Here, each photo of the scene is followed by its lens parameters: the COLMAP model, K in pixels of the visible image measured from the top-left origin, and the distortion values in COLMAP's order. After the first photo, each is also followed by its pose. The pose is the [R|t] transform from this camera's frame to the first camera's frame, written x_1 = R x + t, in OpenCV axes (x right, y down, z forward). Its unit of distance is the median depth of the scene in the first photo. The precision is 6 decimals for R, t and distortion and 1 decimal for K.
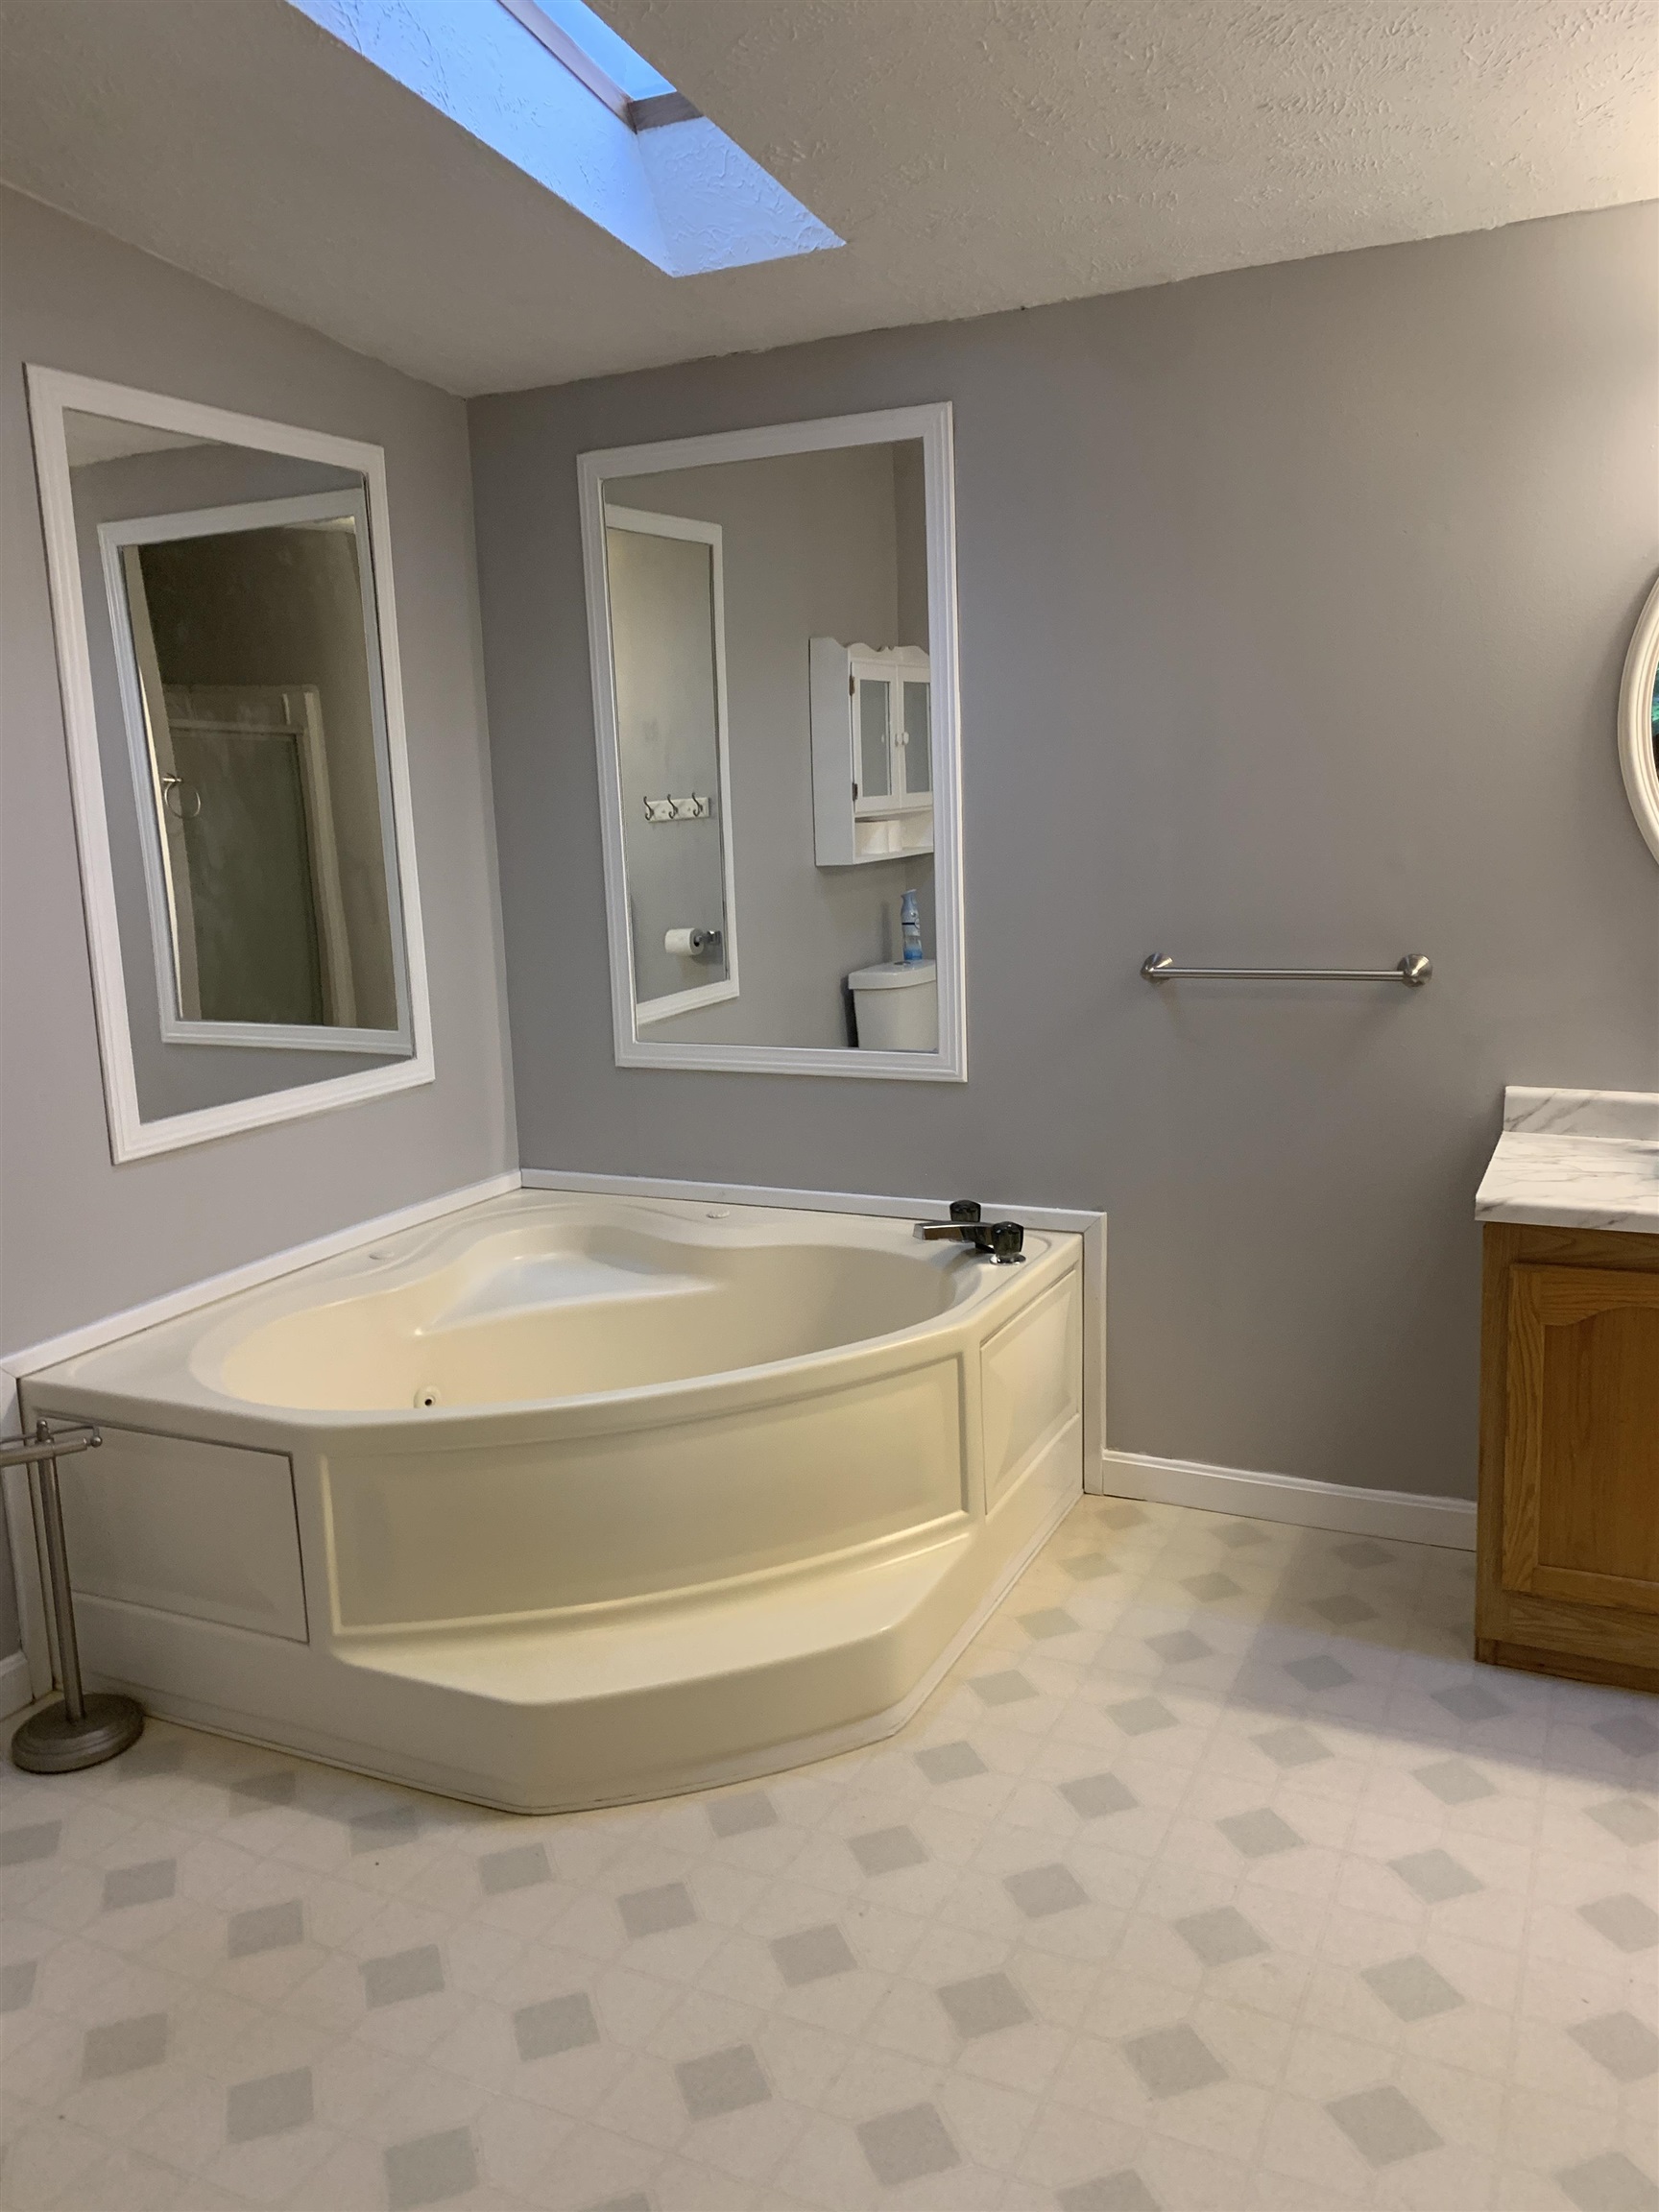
lens RADIAL K [[1677.7, 0, 820.1], [0, 1677.7, 1068.6], [0, 0, 1]] dist [0.101265, -0.220157]
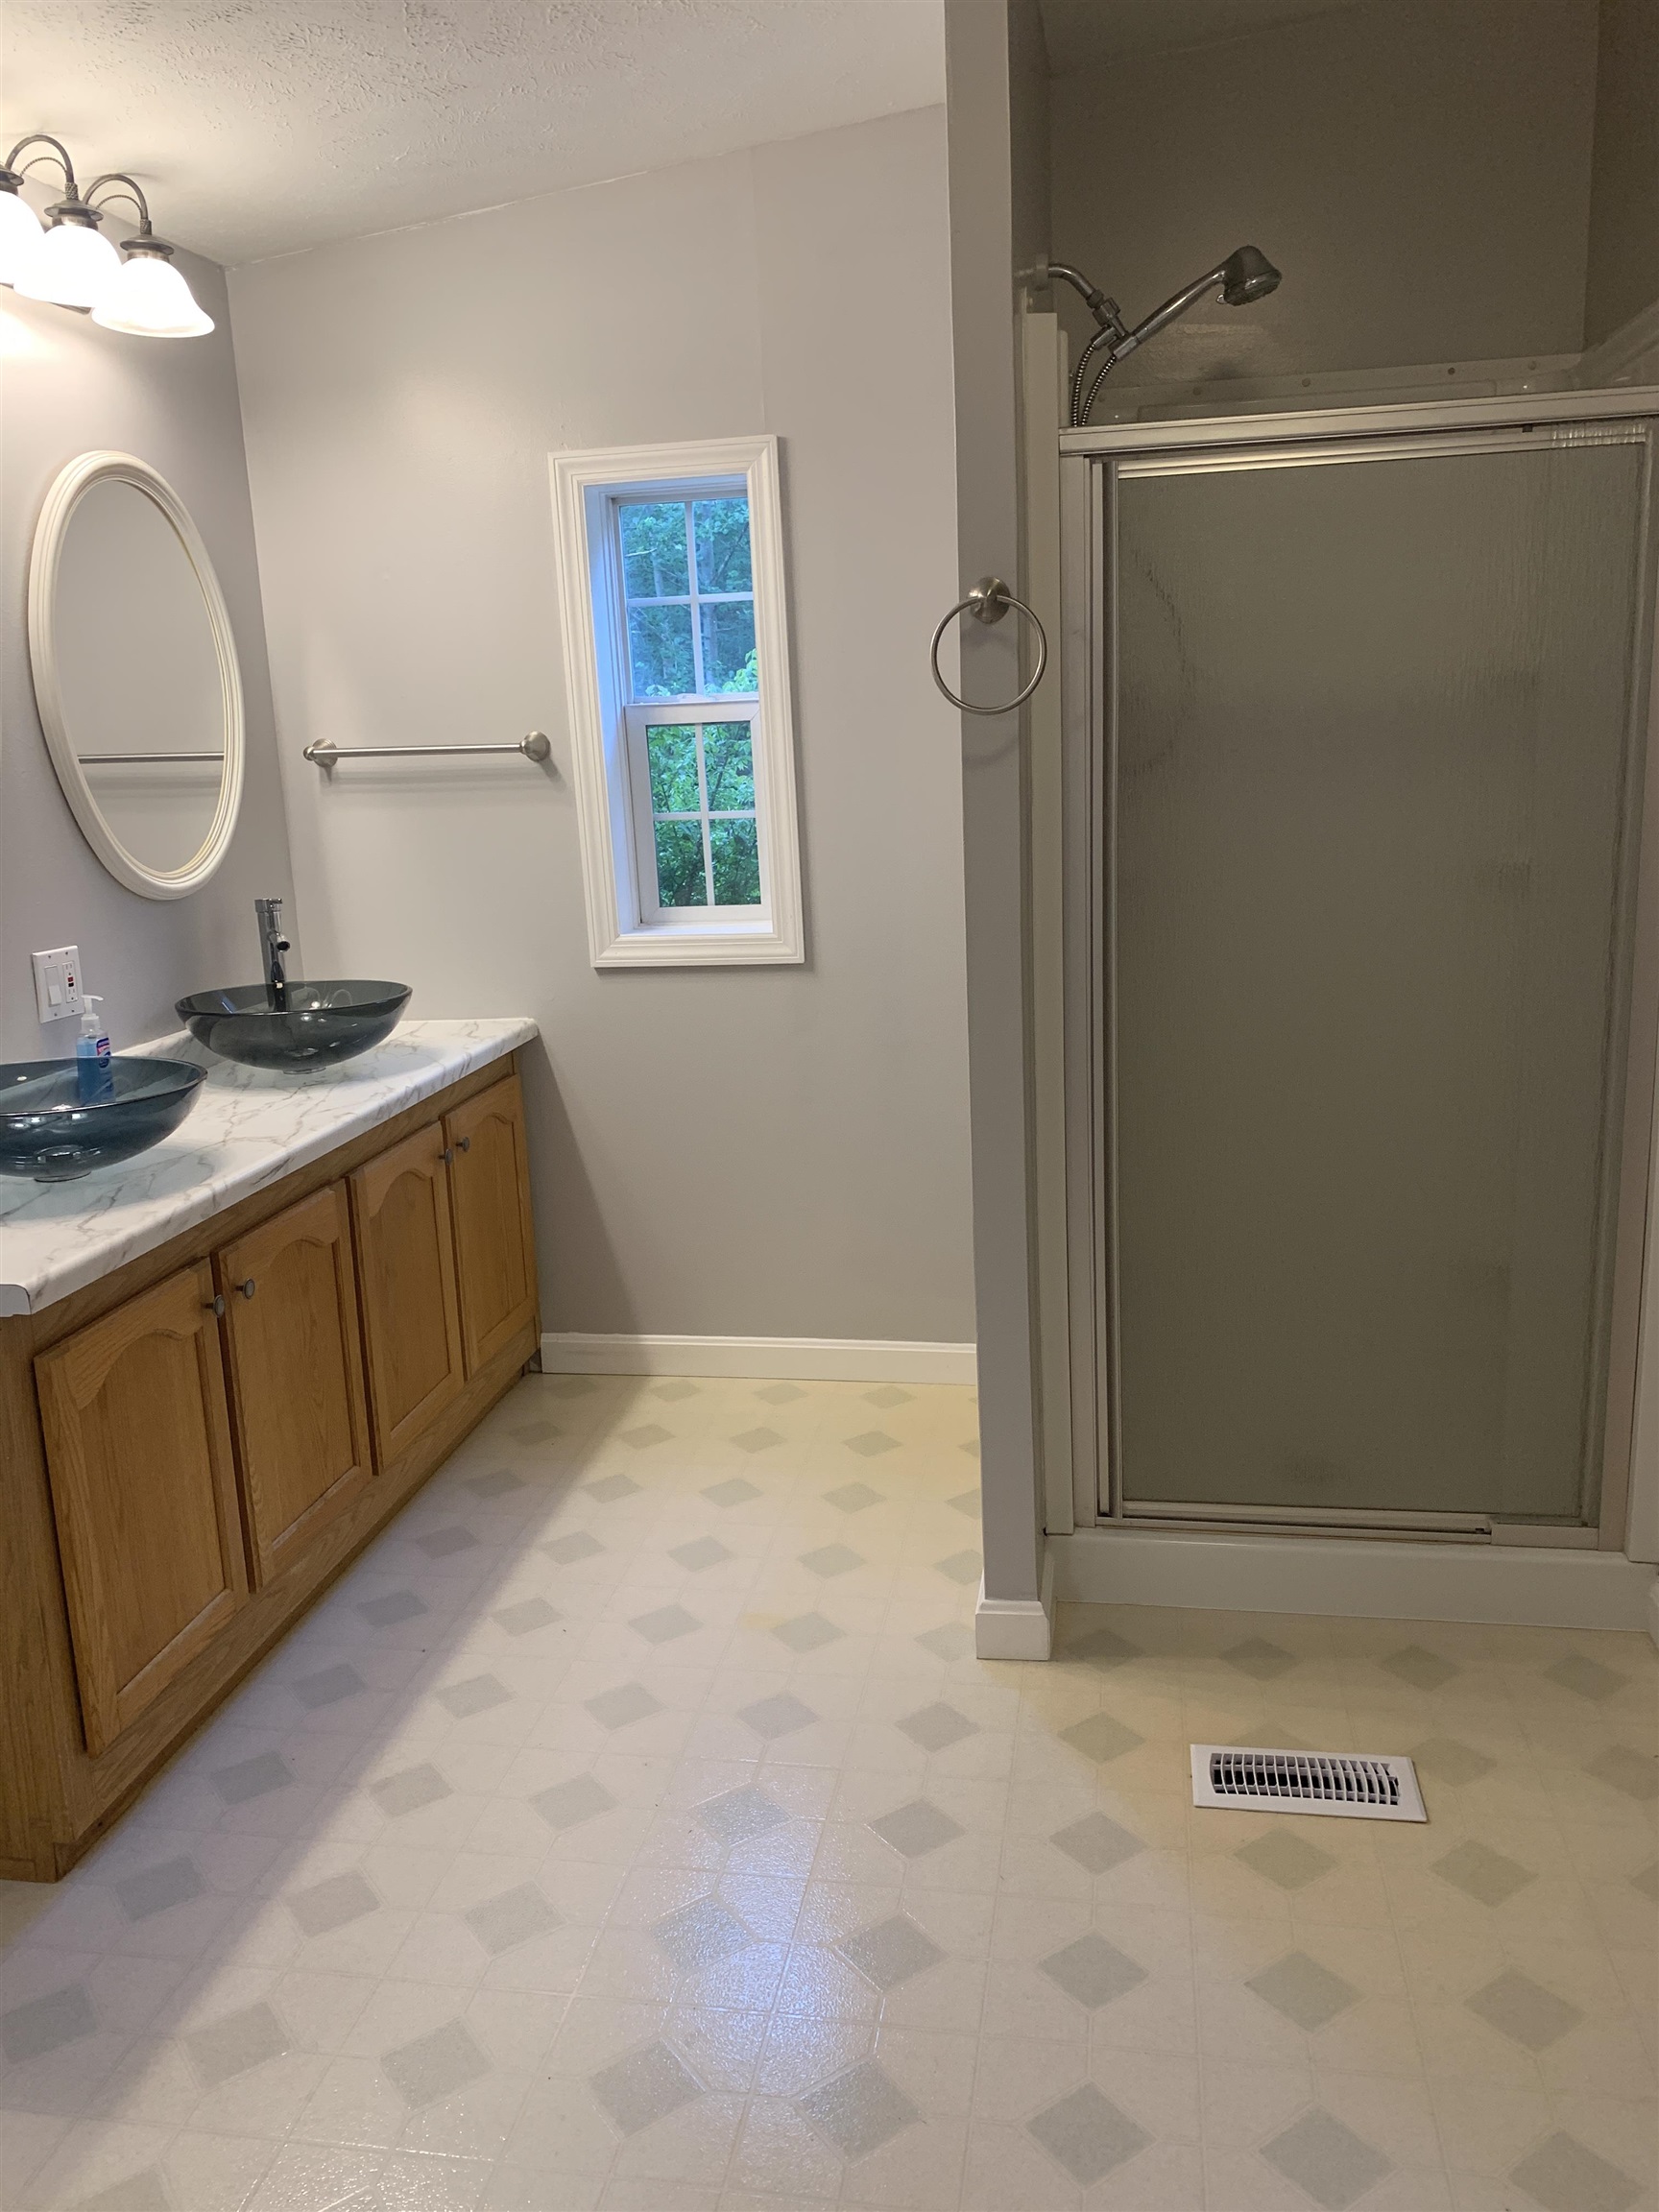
lens RADIAL K [[1699.5, 0, 829.5], [0, 1699.5, 1106.0], [0, 0, 1]] dist [0.030878, -0.000191]
pose [[-0.271797, -0.165341, 0.948045, -0.365894], [0.205400, 0.952463, 0.224998, -0.085415], [-0.940179, 0.255883, -0.224915, 0.703352]]
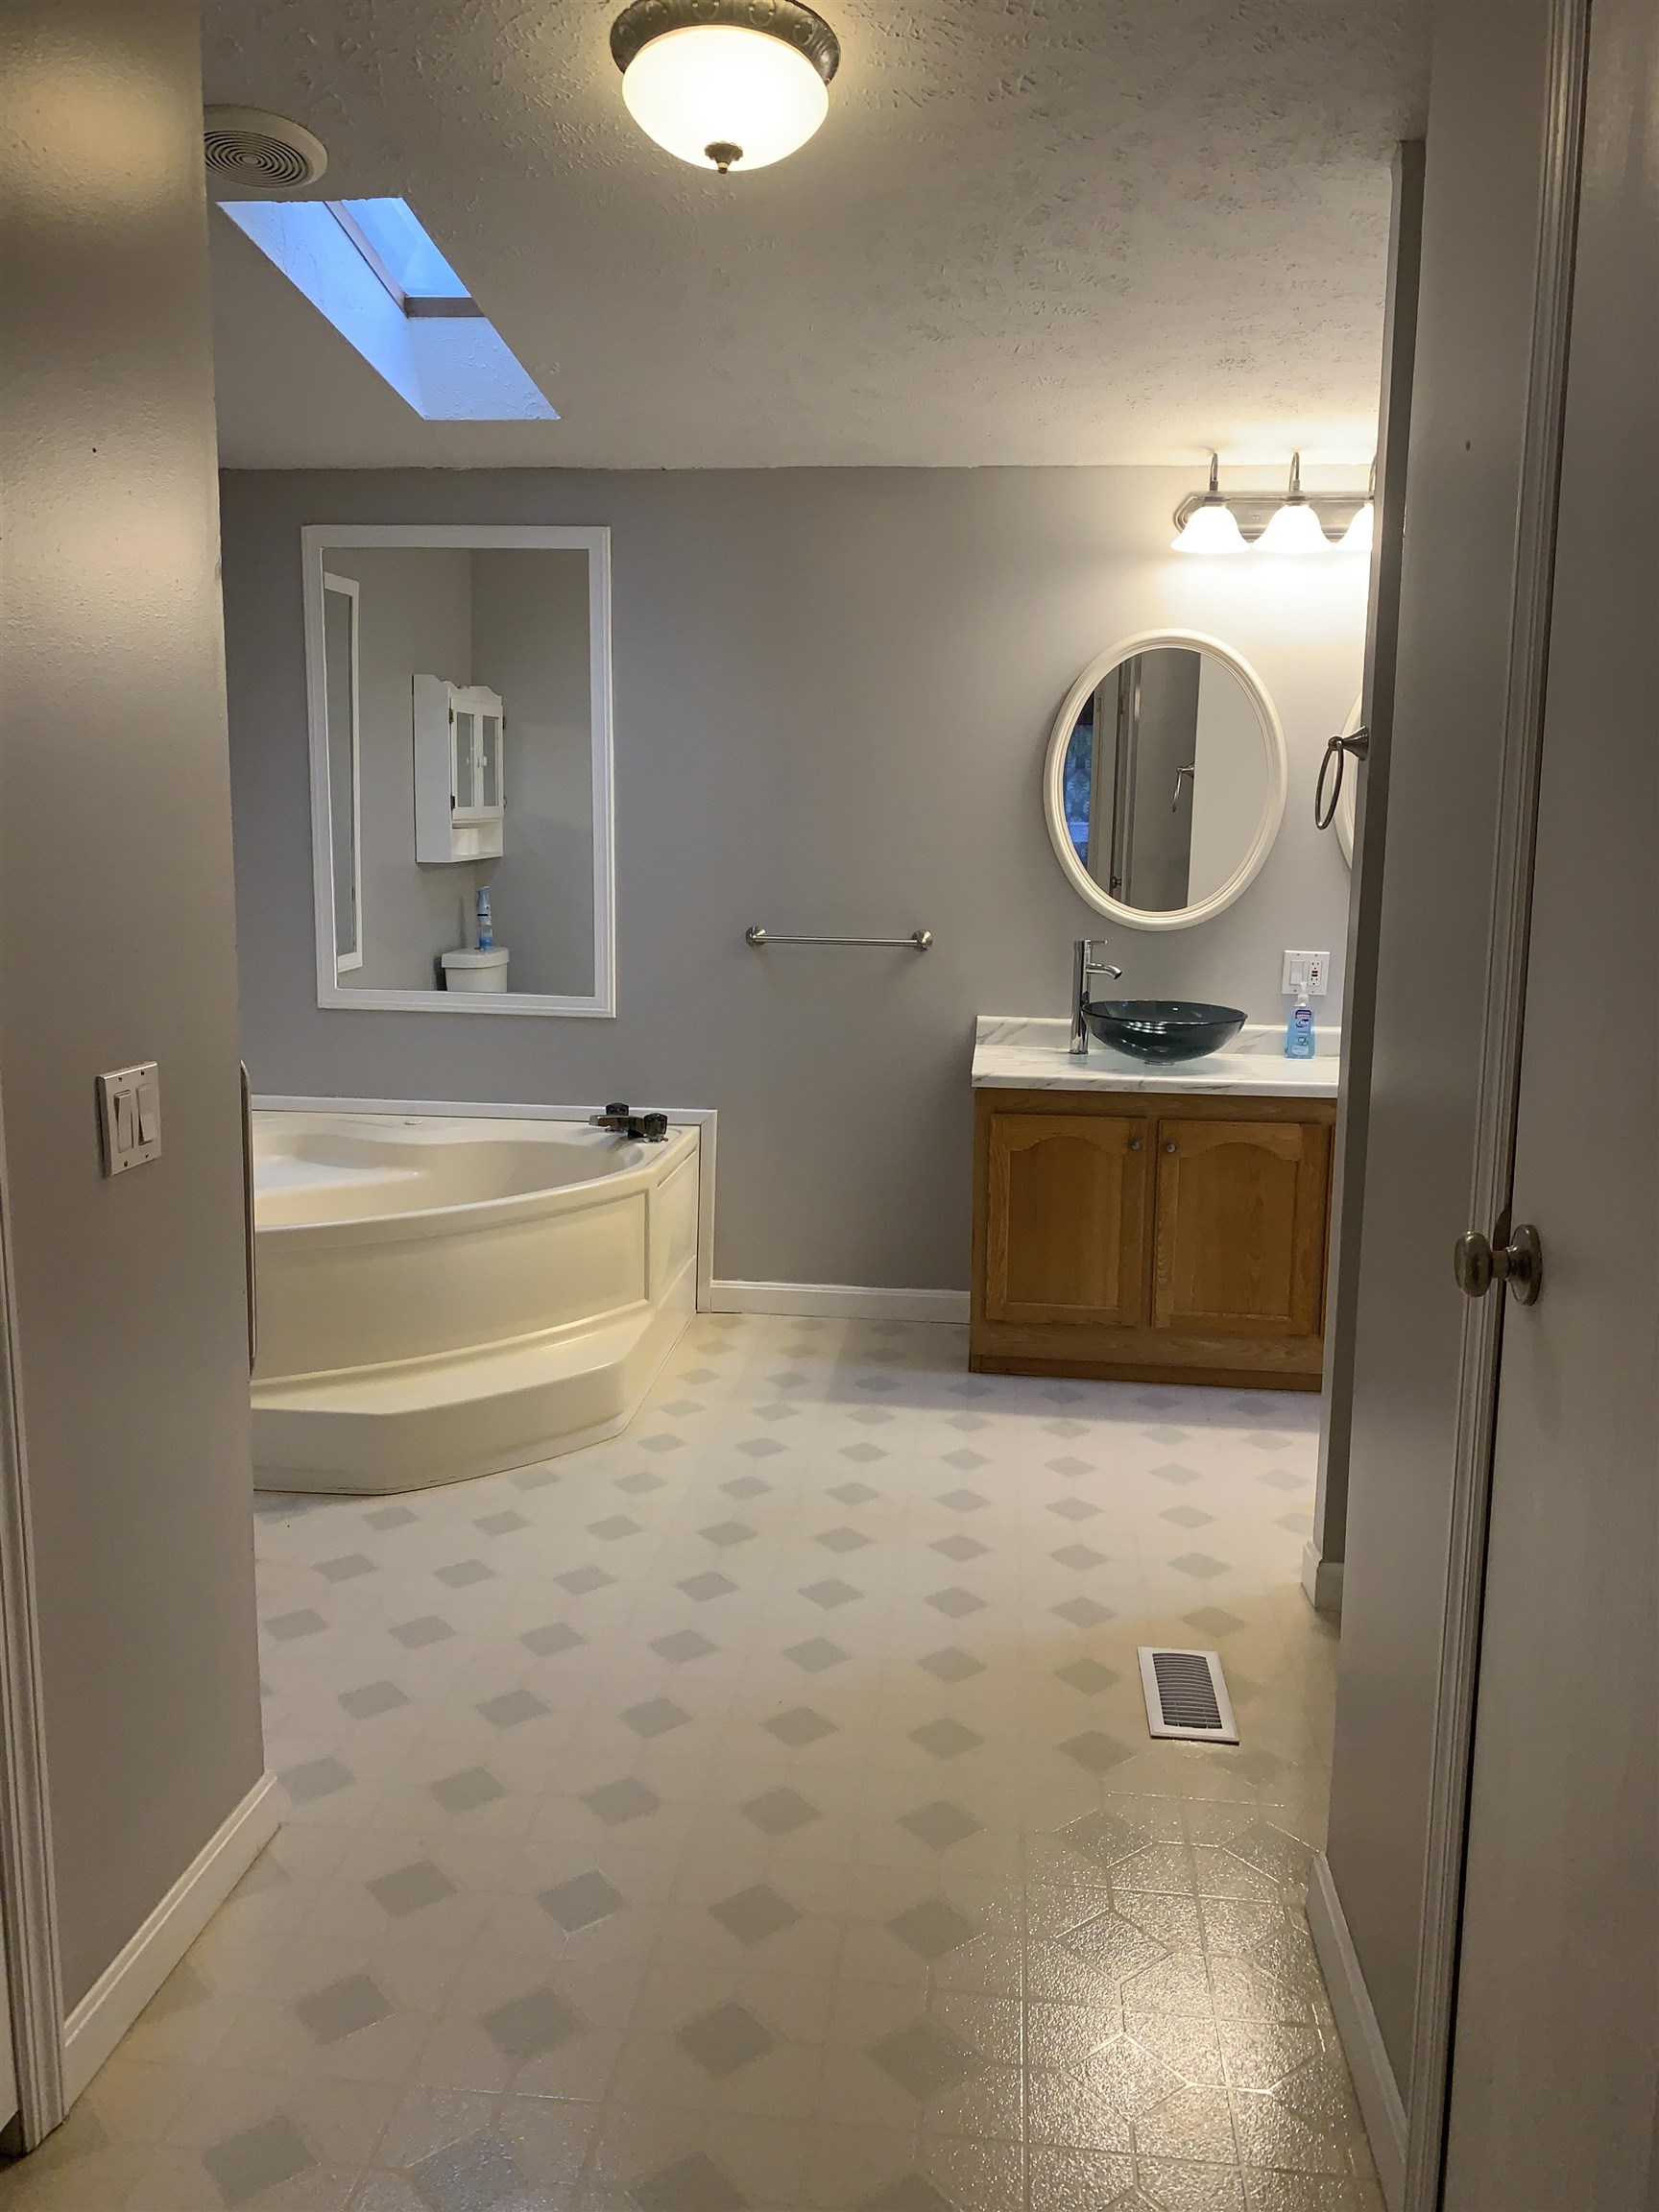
lens RADIAL K [[1677.7, 0, 820.1], [0, 1677.7, 1068.6], [0, 0, 1]] dist [0.101265, -0.220157]
pose [[0.939636, 0.001285, 0.342174, -0.262478], [0.004507, 0.999860, -0.016130, 0.084680], [-0.342147, 0.016698, 0.939498, -0.403092]]
